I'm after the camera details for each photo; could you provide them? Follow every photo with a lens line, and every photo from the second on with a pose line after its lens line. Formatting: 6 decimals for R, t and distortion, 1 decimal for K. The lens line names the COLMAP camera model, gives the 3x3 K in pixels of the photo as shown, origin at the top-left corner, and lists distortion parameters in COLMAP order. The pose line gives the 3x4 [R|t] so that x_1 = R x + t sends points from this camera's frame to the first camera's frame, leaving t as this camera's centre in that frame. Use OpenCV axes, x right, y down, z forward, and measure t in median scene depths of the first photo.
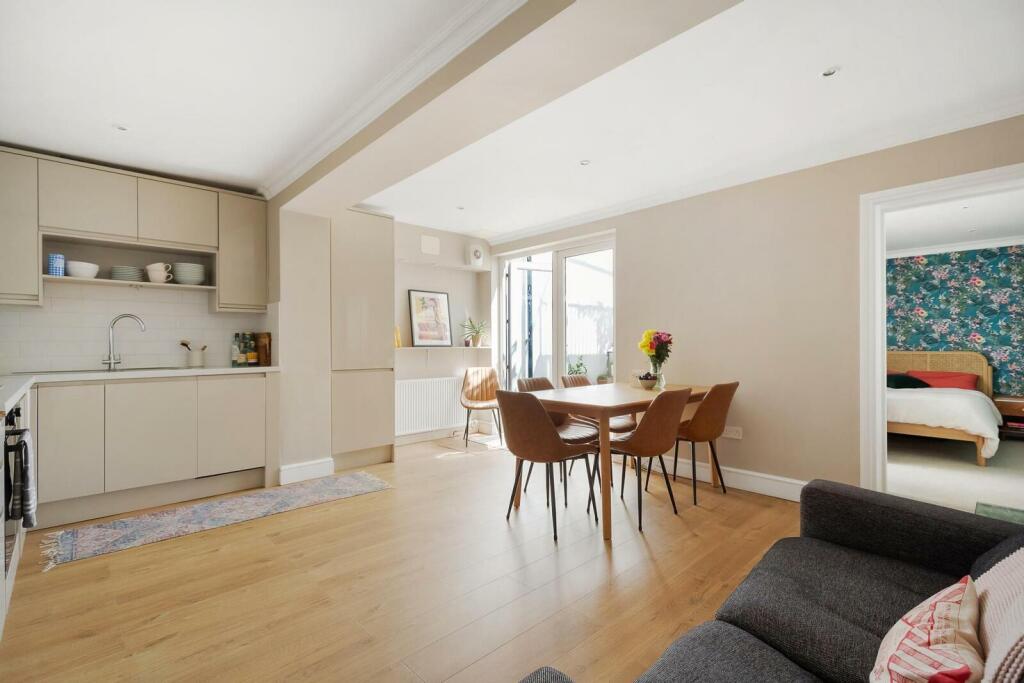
lens RADIAL K [[464.3, 0, 516.5], [0, 464.3, 342.3], [0, 0, 1]] dist [-0.003703, -0.000319]
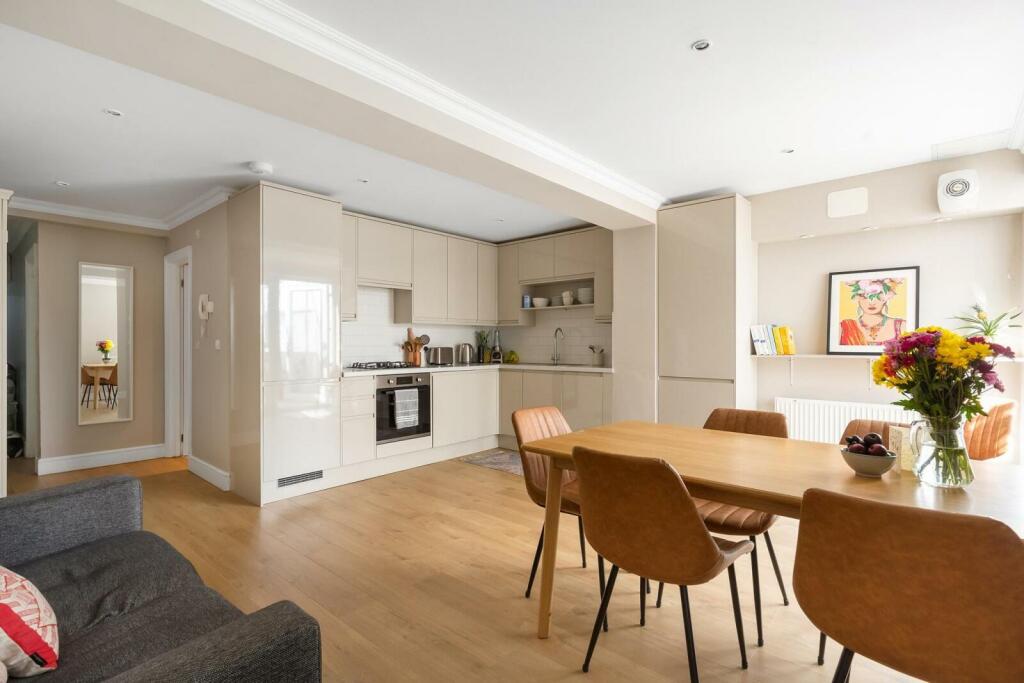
lens RADIAL K [[490.5, 0, 521.9], [0, 490.5, 345.9], [0, 0, 1]] dist [0.001896, -0.000037]
pose [[0.094267, 0.013318, -0.995458, 0.849825], [0.005465, 0.999889, 0.013895, -0.027589], [0.995532, -0.006750, 0.094184, 0.823461]]
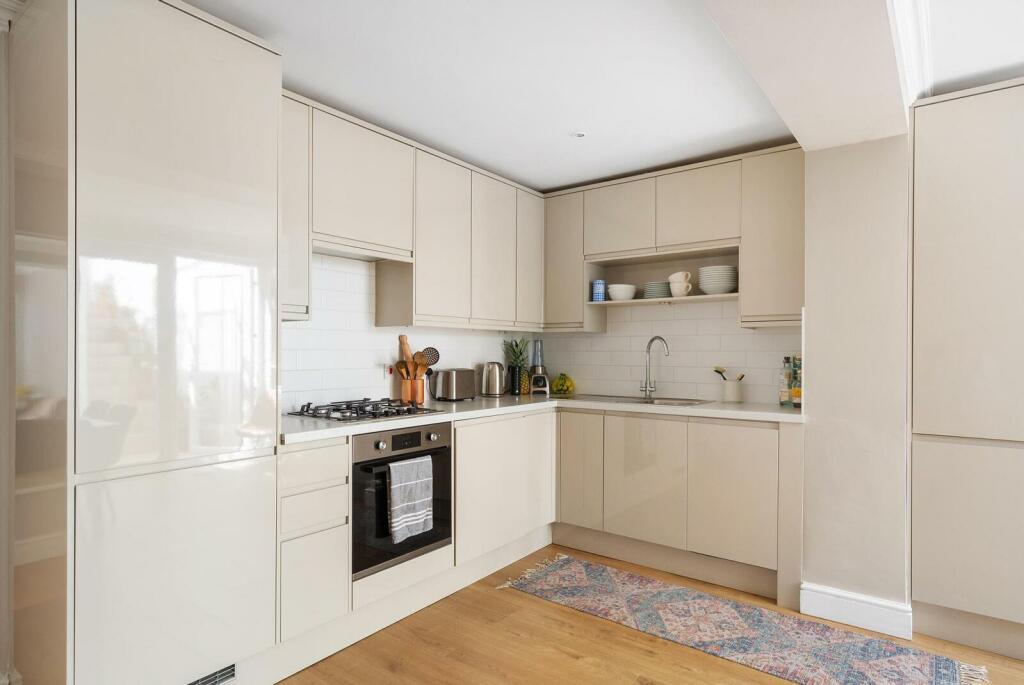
lens RADIAL K [[562.3, 0, 501.0], [0, 562.3, 352.0], [0, 0, 1]] dist [-0.001119, 0.000655]
pose [[0.133285, 0.006440, -0.991057, 0.197534], [0.001672, 0.999976, 0.006723, -0.043009], [0.991076, -0.002553, 0.133271, 0.638690]]
